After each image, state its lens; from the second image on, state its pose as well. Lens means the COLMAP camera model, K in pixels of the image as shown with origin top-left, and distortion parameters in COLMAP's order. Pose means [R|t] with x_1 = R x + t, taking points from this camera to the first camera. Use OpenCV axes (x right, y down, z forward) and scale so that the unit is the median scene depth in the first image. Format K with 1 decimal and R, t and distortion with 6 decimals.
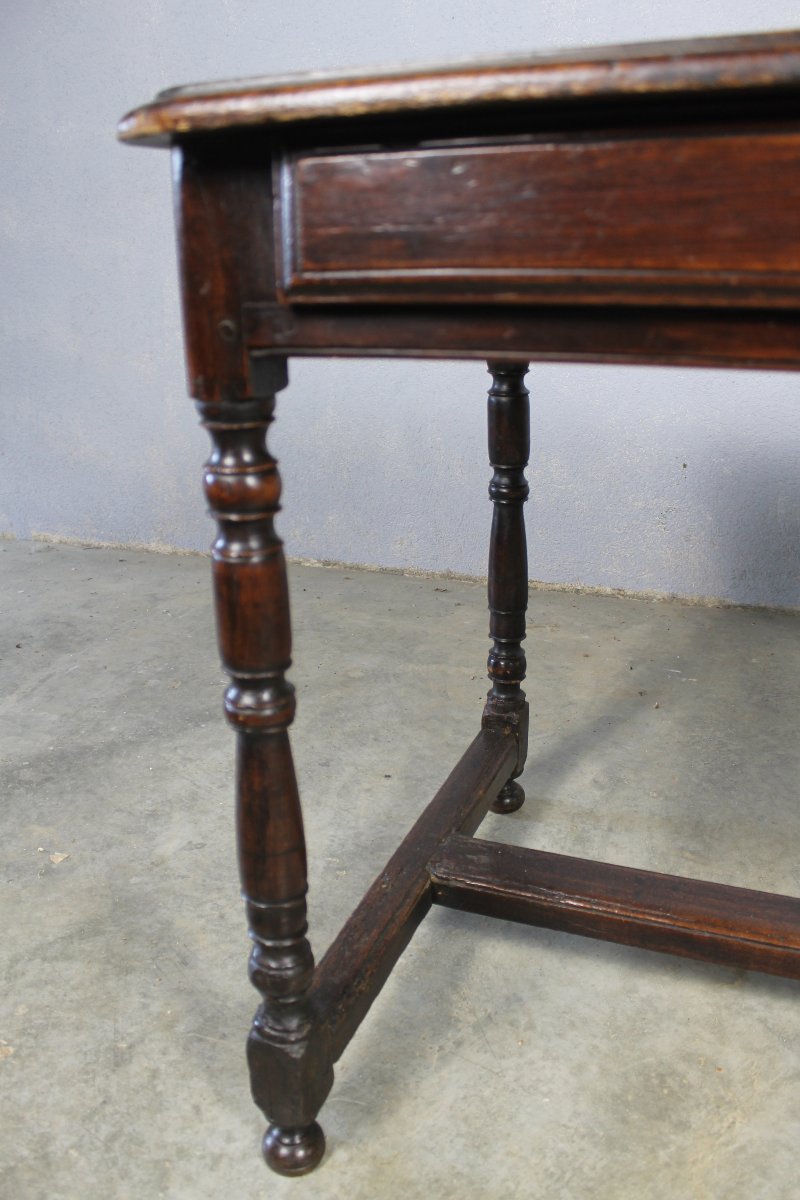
lens RADIAL K [[997.9, 0, 406.2], [0, 997.9, 613.0], [0, 0, 1]] dist [-0.162484, 0.143286]
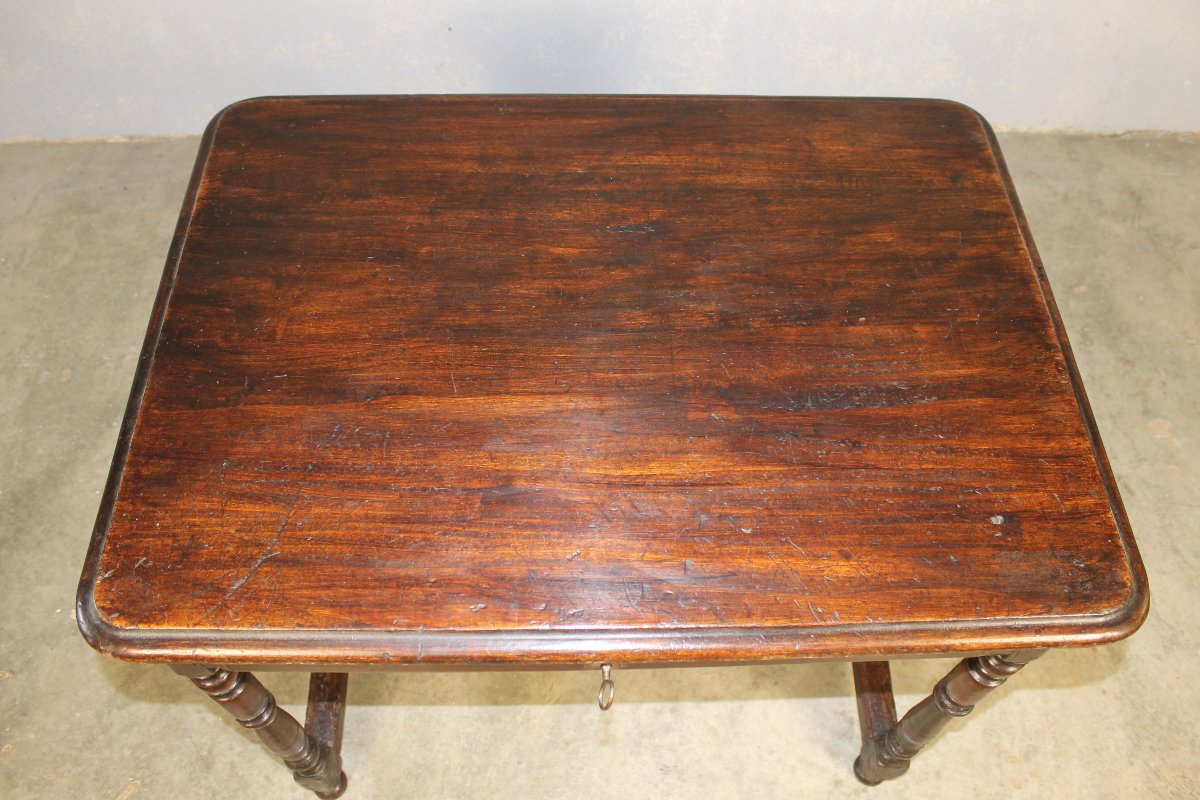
lens RADIAL K [[997.9, 0, 604.2], [0, 997.9, 389.9], [0, 0, 1]] dist [-0.162484, 0.143286]
pose [[0.922734, -0.303032, 0.238188, 0.105433], [0.103766, 0.790457, 0.603665, -0.751801], [-0.371207, -0.532306, 0.760826, -0.139918]]
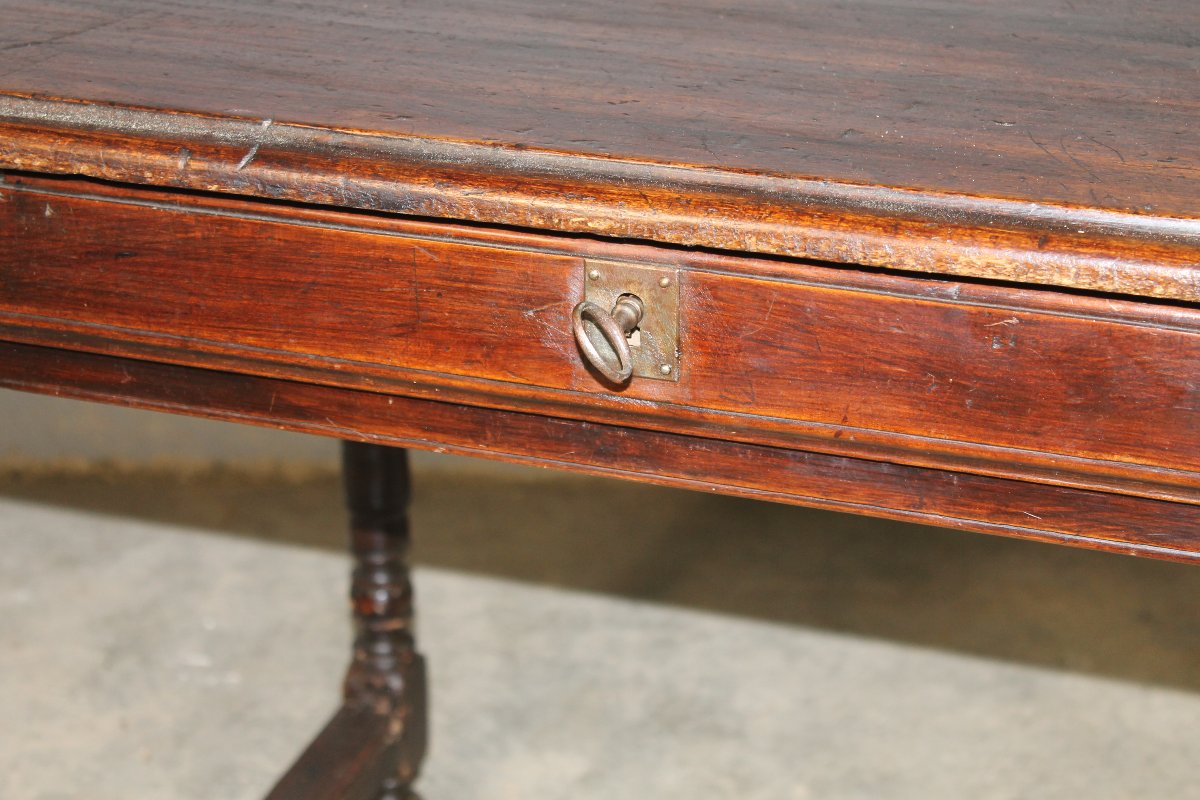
lens RADIAL K [[2591.0, 0, 603.5], [0, 2591.0, 401.5], [0, 0, 1]] dist [0.030524, 0.000000]
pose [[0.951404, -0.117052, 0.284831, 0.160442], [0.097954, 0.991934, 0.080449, -0.220606], [-0.291950, -0.048639, 0.955196, -0.418433]]
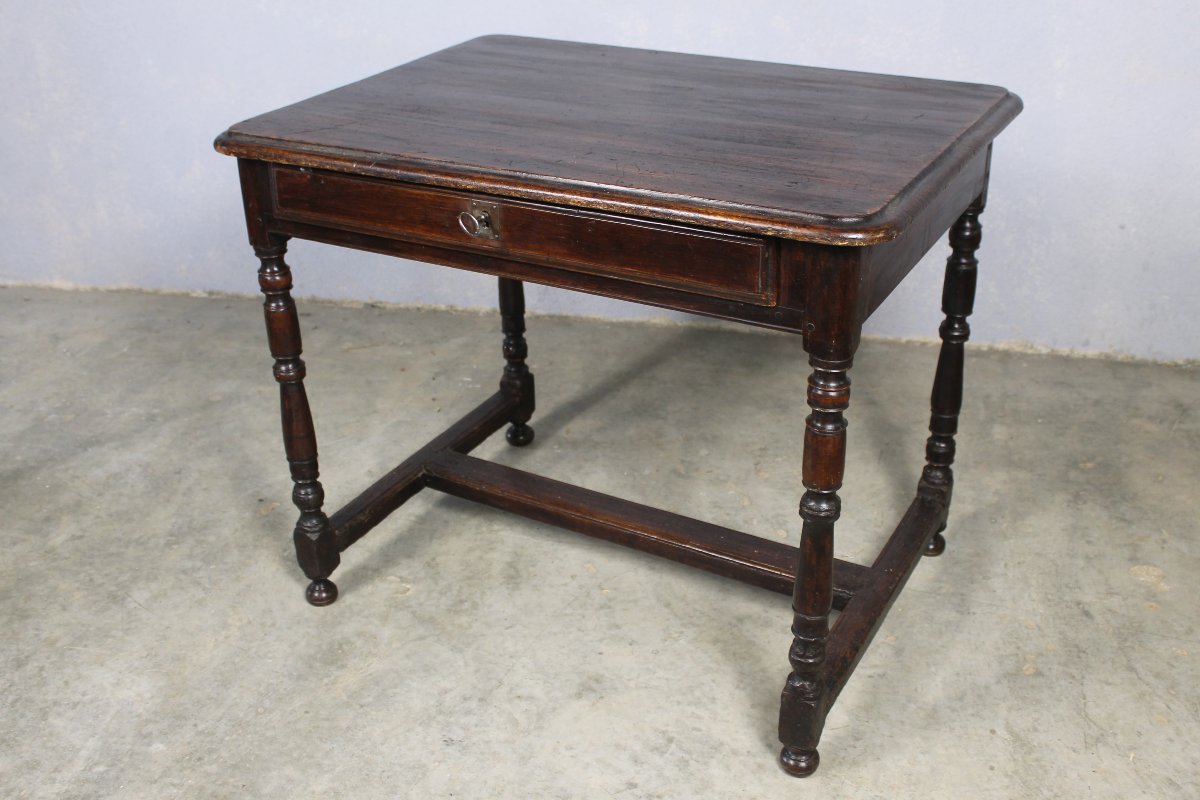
lens RADIAL K [[1235.4, 0, 605.2], [0, 1235.4, 398.4], [0, 0, 1]] dist [-0.077360, 0.000000]
pose [[0.990768, -0.070228, 0.115964, 0.376640], [0.056164, 0.991137, 0.120391, -0.142423], [-0.123391, -0.112766, 0.985930, -0.867259]]
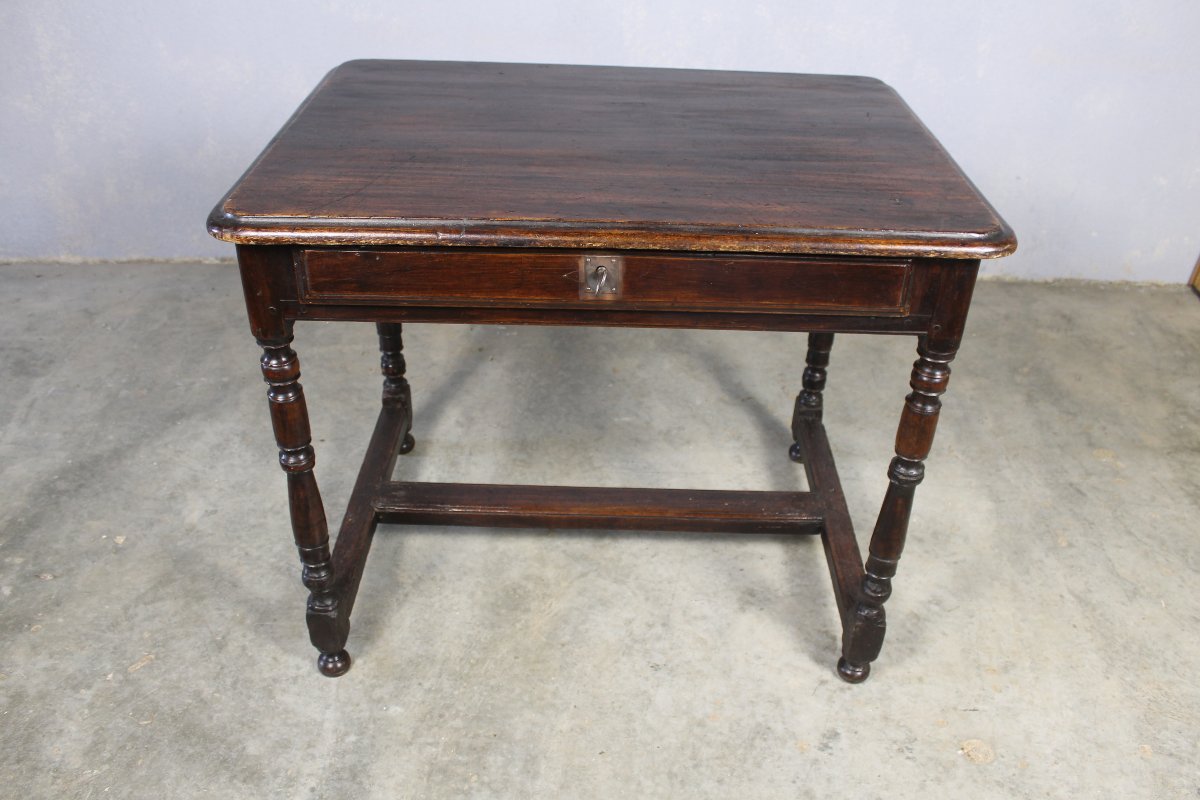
lens RADIAL K [[997.9, 0, 606.5], [0, 997.9, 399.4], [0, 0, 1]] dist [-0.162484, 0.143286]
pose [[0.932661, -0.162793, 0.321935, -0.103022], [0.084876, 0.966363, 0.242771, -0.260522], [-0.350628, -0.199099, 0.915106, -0.594806]]
